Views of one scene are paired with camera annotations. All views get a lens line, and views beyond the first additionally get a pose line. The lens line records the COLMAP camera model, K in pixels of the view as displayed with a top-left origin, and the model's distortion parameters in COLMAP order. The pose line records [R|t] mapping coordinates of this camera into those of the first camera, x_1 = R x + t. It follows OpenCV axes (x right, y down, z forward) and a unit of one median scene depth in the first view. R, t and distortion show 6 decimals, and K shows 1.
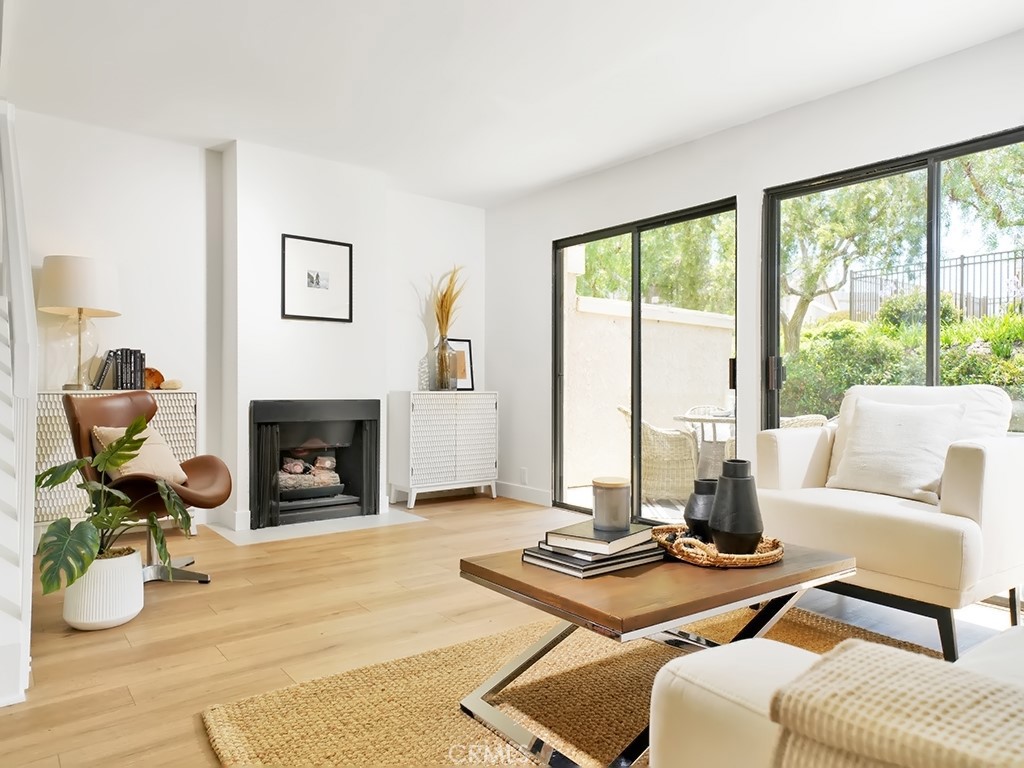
lens RADIAL K [[674.4, 0, 512.0], [0, 674.4, 384.0], [0, 0, 1]] dist [0.023832, -0.002377]
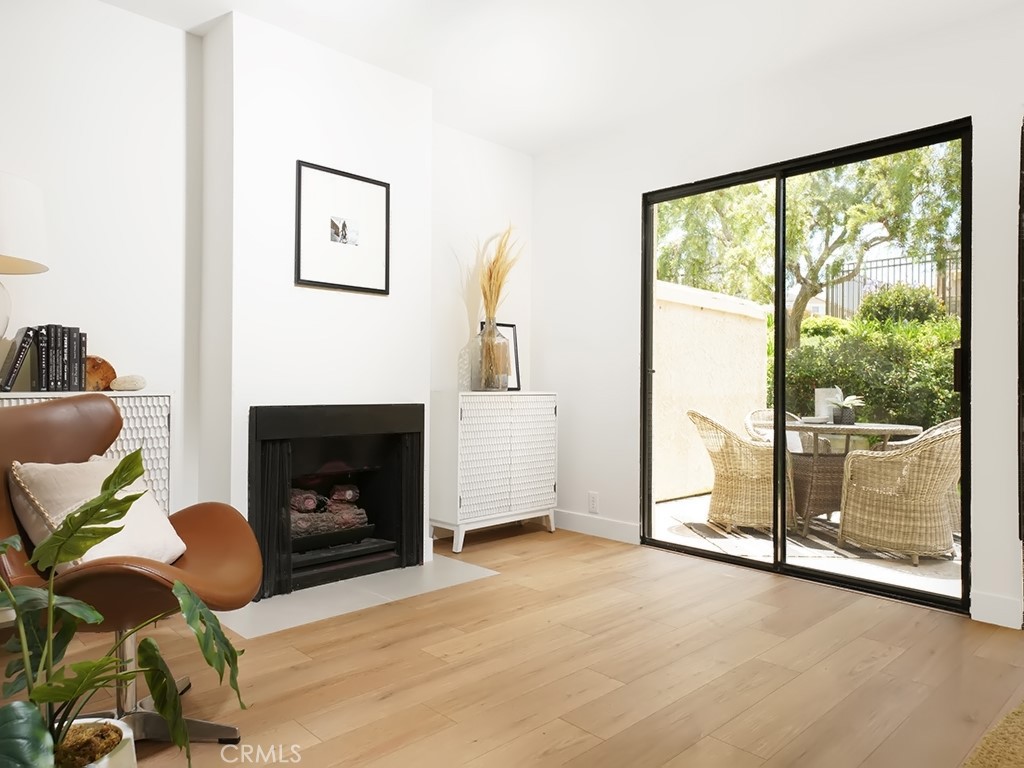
lens RADIAL K [[682.0, 0, 502.8], [0, 682.0, 380.6], [0, 0, 1]] dist [0.028270, 0.000273]
pose [[0.994739, 0.002079, 0.102420, -0.190097], [-0.001887, 0.999996, -0.001974, -0.000554], [-0.102423, 0.001770, 0.994739, 0.277382]]
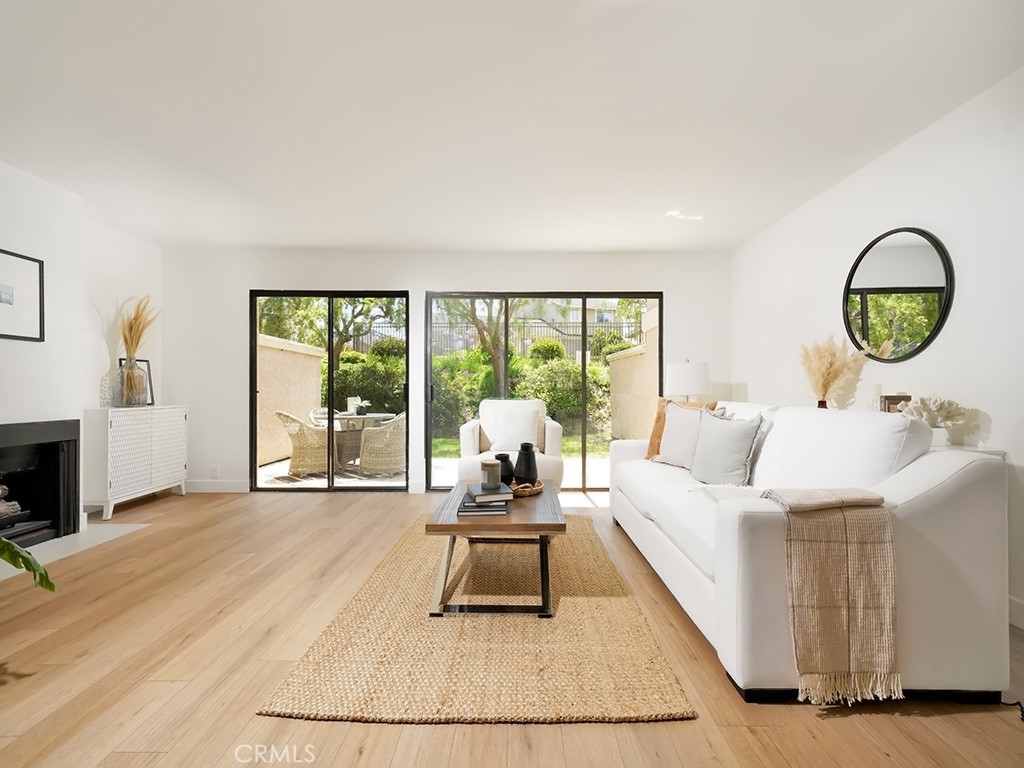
lens RADIAL K [[425.4, 0, 516.8], [0, 425.4, 387.9], [0, 0, 1]] dist [0.000724, 0.000073]
pose [[0.615461, -0.006081, 0.788144, -0.300193], [0.001396, 0.999977, 0.006625, -0.028229], [-0.788166, -0.002977, 0.615456, 0.087782]]
